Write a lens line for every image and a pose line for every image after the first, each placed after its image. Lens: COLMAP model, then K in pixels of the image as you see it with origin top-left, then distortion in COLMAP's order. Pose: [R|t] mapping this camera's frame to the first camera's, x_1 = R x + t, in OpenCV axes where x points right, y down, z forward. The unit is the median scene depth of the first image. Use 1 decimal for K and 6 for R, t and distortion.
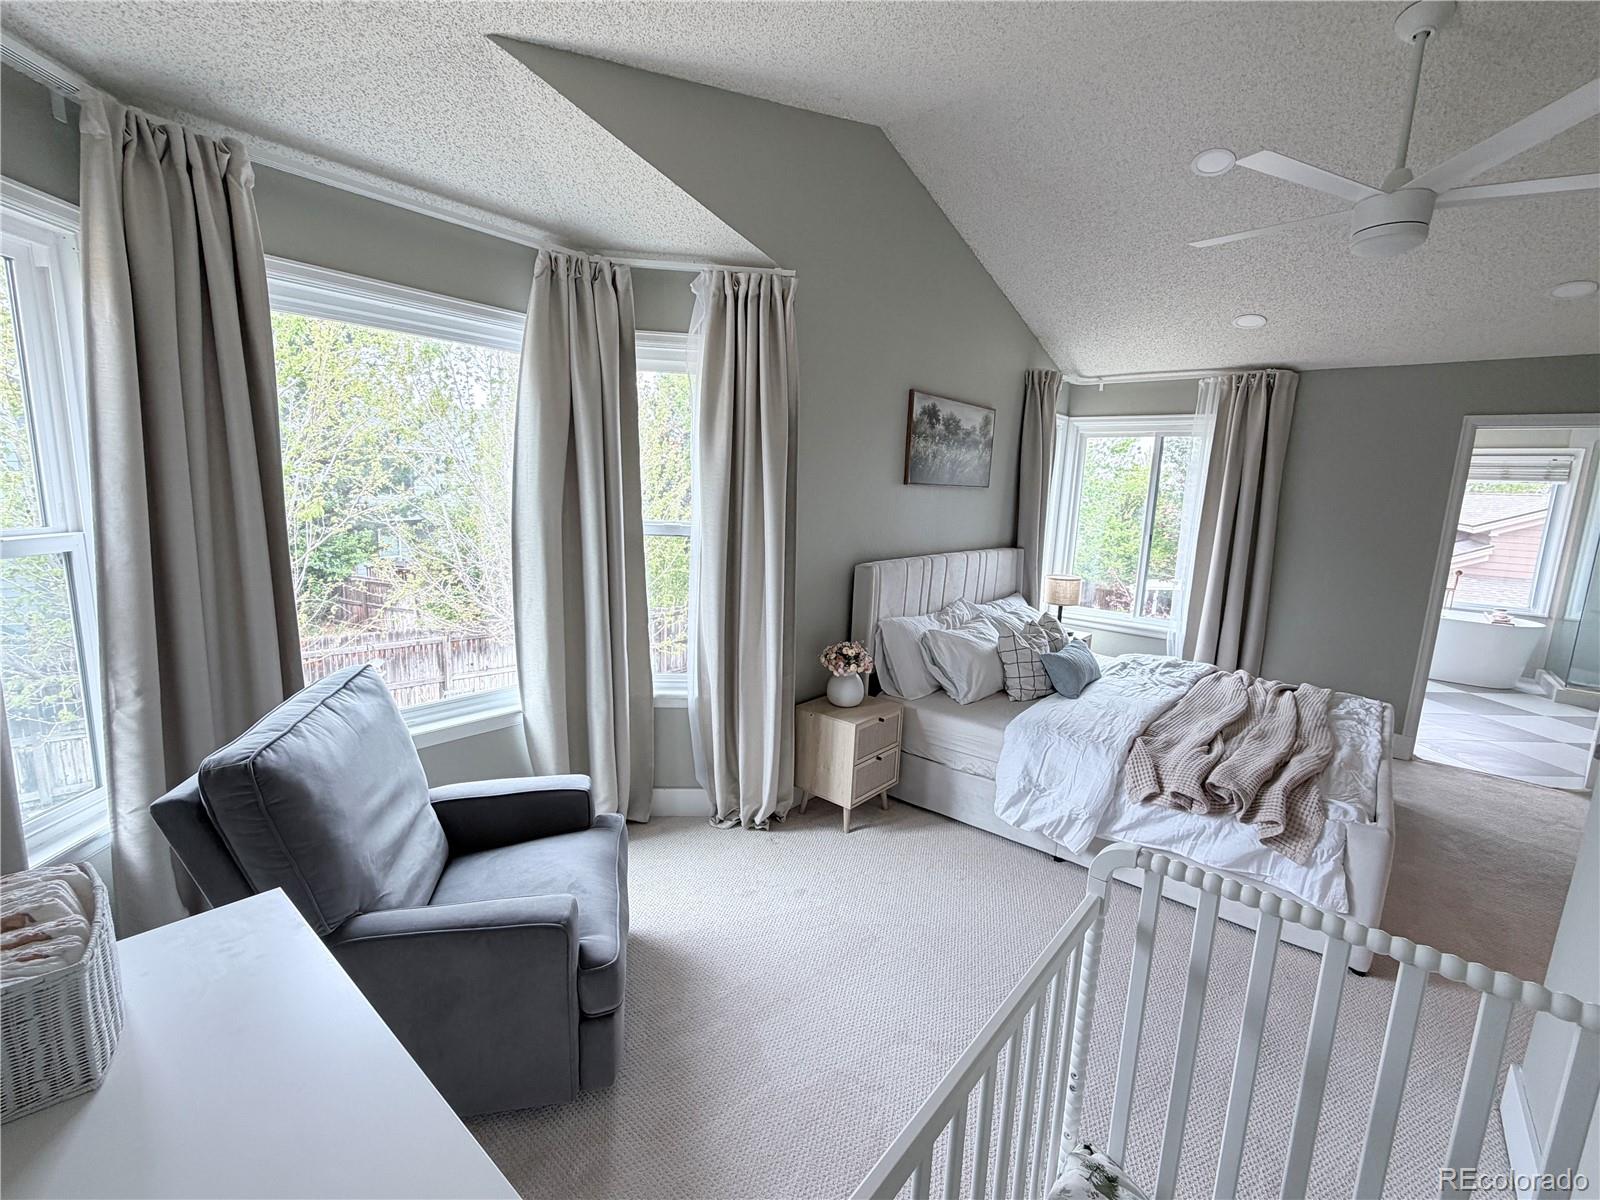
lens RADIAL K [[699.1, 0, 794.9], [0, 699.1, 599.8], [0, 0, 1]] dist [0.001283, 0.000315]
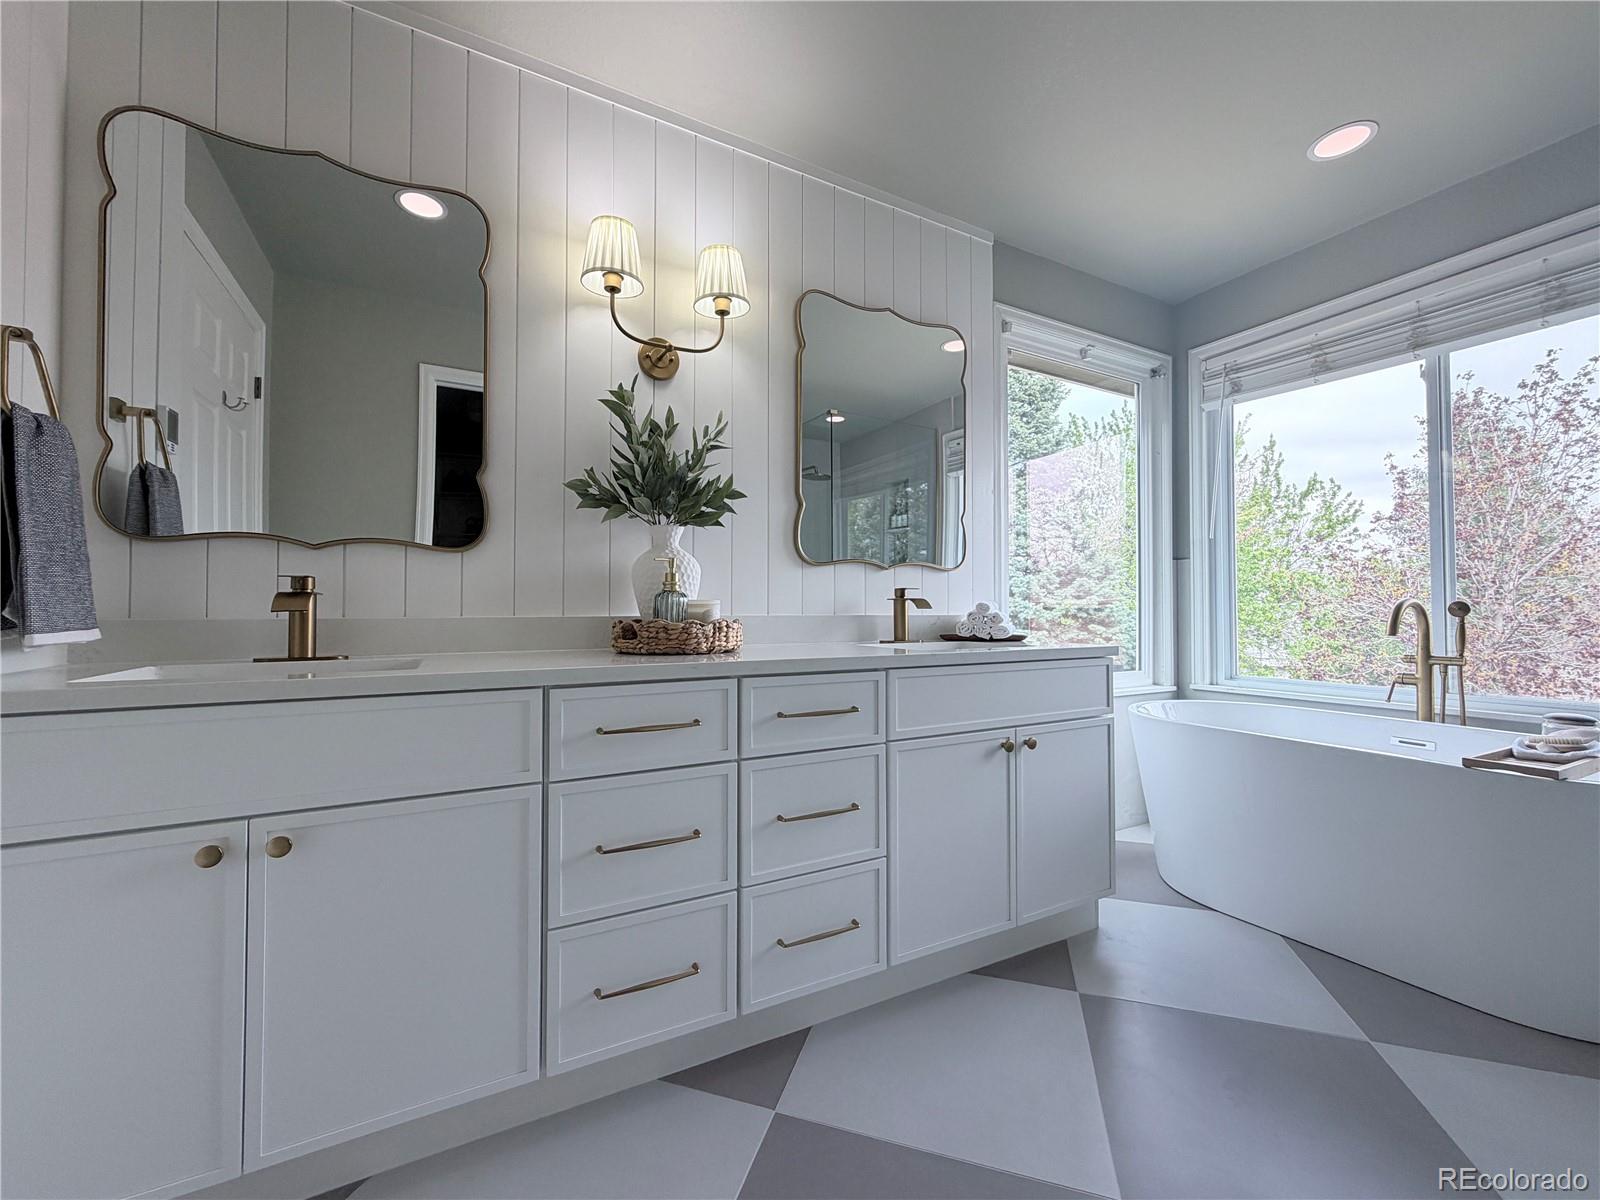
lens RADIAL K [[637.8, 0, 794.4], [0, 637.8, 599.5], [0, 0, 1]] dist [0.001614, -0.000183]
pose [[0.927300, -0.047398, -0.371306, 1.232045], [-0.024262, 0.982254, -0.185978, 0.033114], [0.373532, 0.181466, 0.909694, 0.975139]]
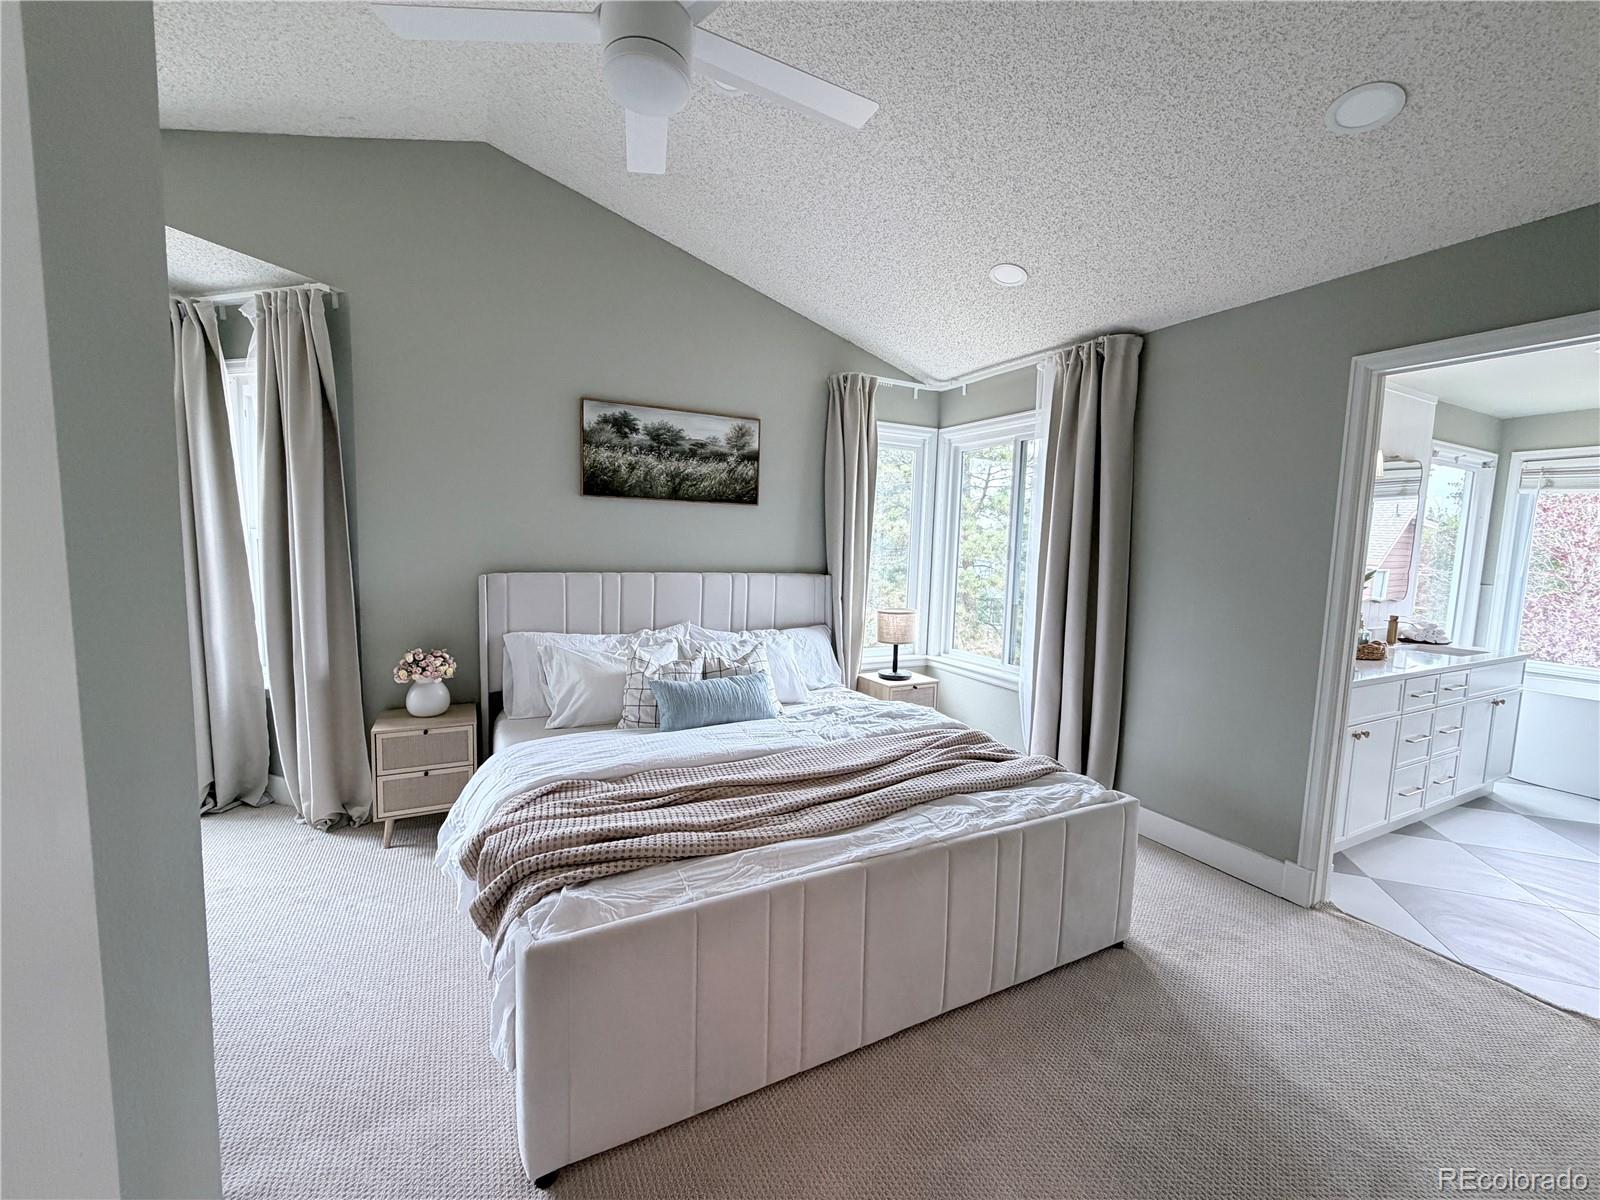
lens RADIAL K [[637.8, 0, 793.8], [0, 637.8, 599.2], [0, 0, 1]] dist [0.001614, -0.000183]
pose [[0.923967, 0.021230, -0.381883, 0.681005], [-0.053782, 0.995749, -0.074770, 0.022741], [0.378672, 0.089624, 0.921181, 0.283035]]
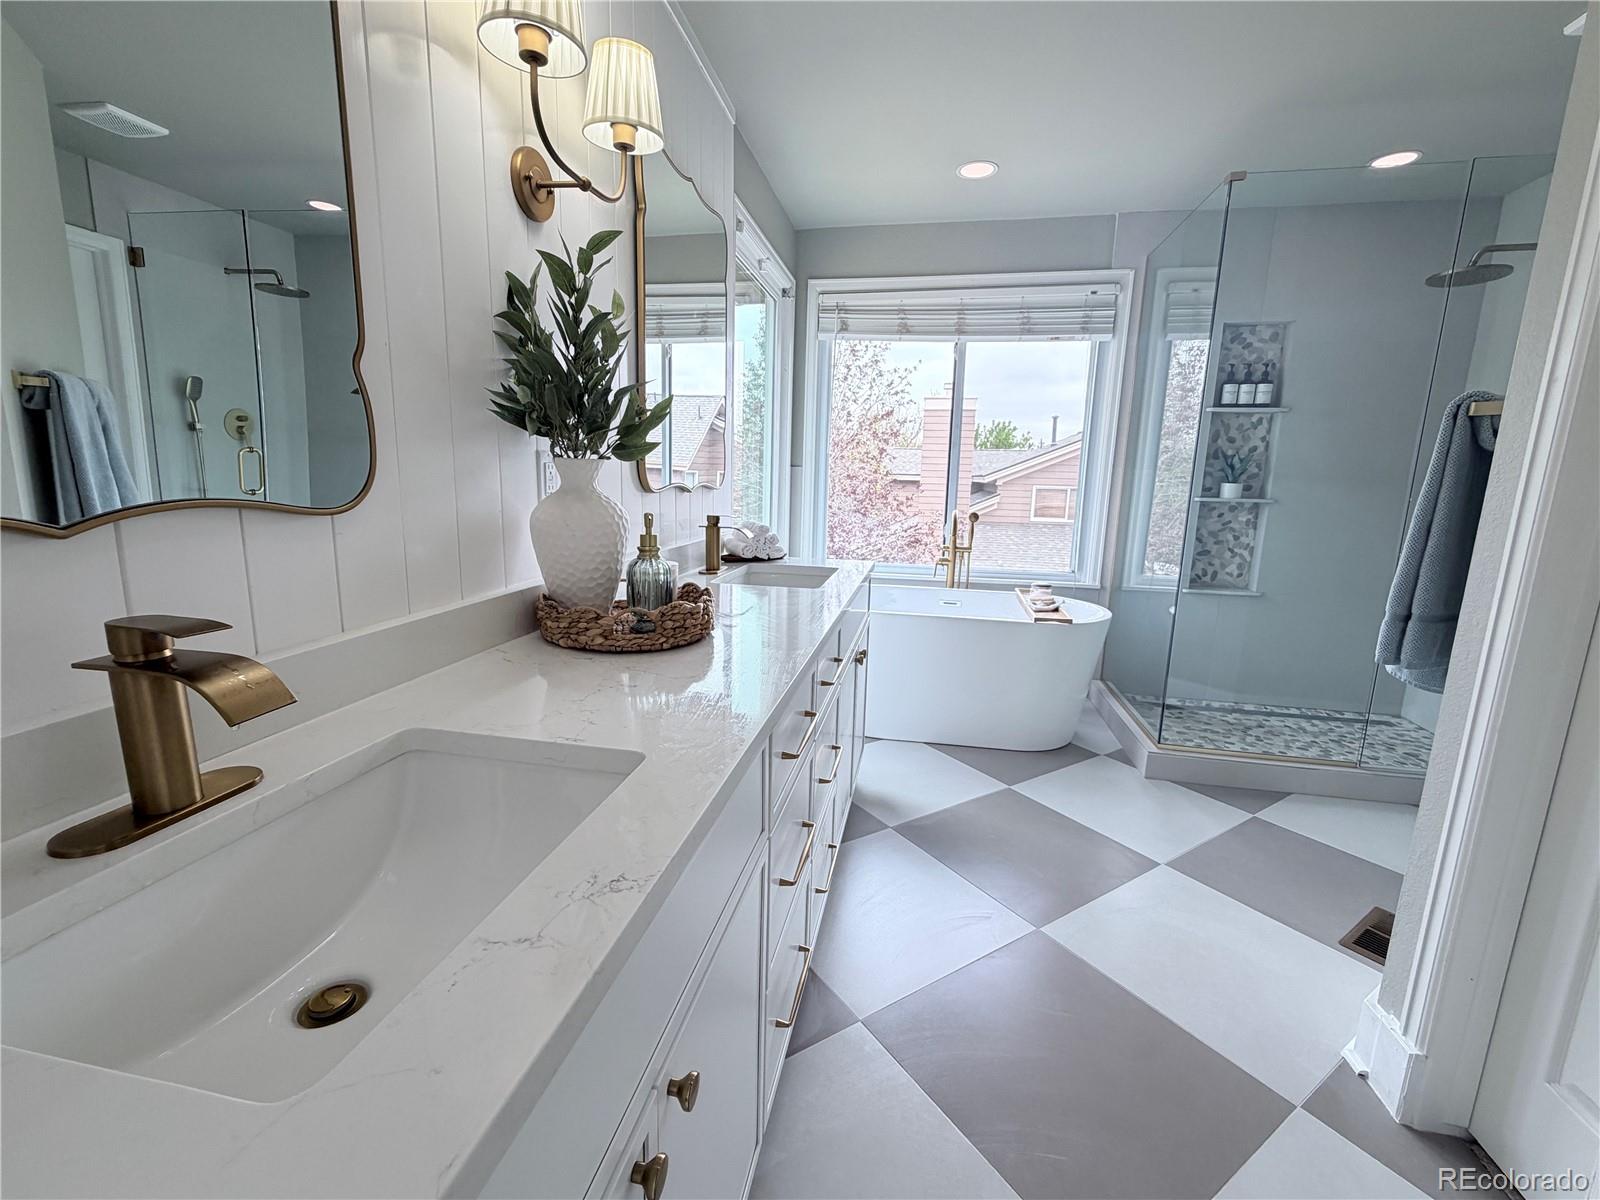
lens RADIAL K [[676.1, 0, 799.8], [0, 676.1, 596.7], [0, 0, 1]] dist [0.007379, 0.000439]
pose [[0.874446, -0.106650, 0.473256, 0.942016], [0.090767, 0.994277, 0.056352, -0.031349], [-0.476557, -0.006321, 0.879121, 0.987342]]
